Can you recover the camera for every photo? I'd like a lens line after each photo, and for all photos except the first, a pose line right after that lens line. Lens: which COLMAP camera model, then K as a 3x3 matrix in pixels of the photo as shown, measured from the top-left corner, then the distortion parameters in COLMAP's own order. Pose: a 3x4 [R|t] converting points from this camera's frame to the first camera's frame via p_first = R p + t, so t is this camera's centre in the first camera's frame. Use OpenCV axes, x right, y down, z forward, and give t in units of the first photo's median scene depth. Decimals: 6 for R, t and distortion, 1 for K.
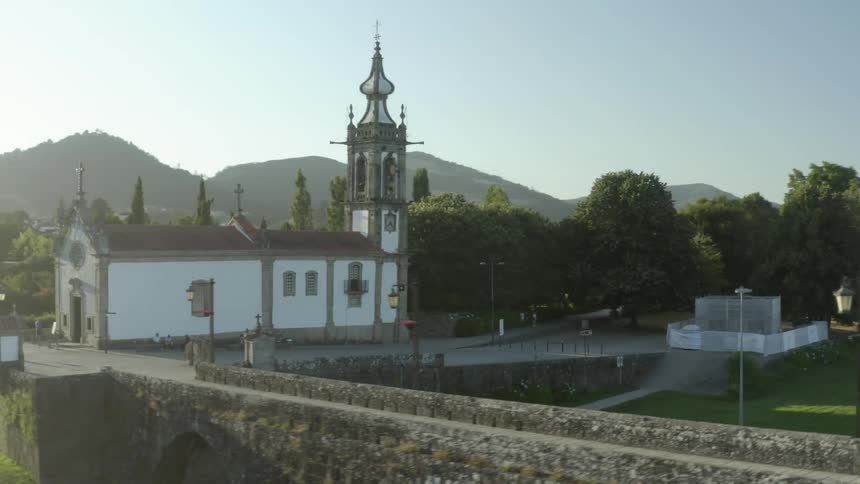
lens RADIAL K [[991.0, 0, 430.0], [0, 991.0, 242.0], [0, 0, 1]] dist [-0.144399, -0.024833]
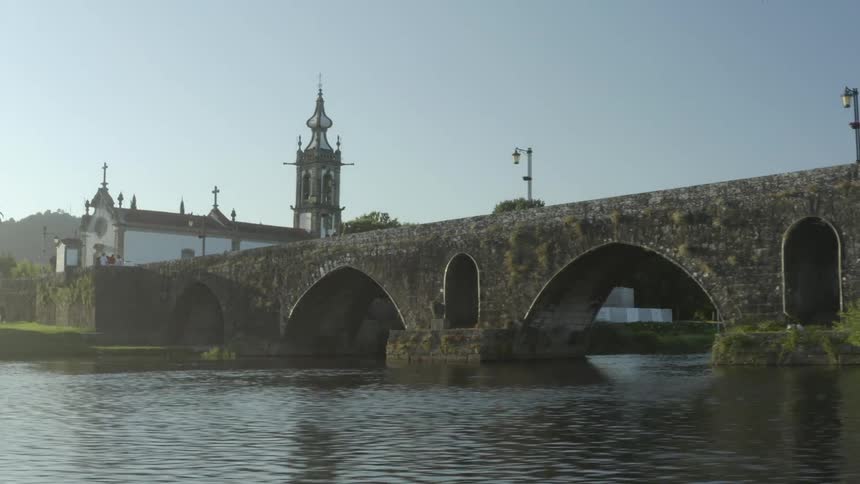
lens RADIAL K [[991.0, 0, 430.0], [0, 991.0, 242.0], [0, 0, 1]] dist [-0.144399, -0.024833]
pose [[0.999089, 0.005993, 0.042259, 0.041058], [-0.002165, 0.995935, -0.090045, 0.126086], [-0.042627, 0.089871, 0.995041, -0.327923]]
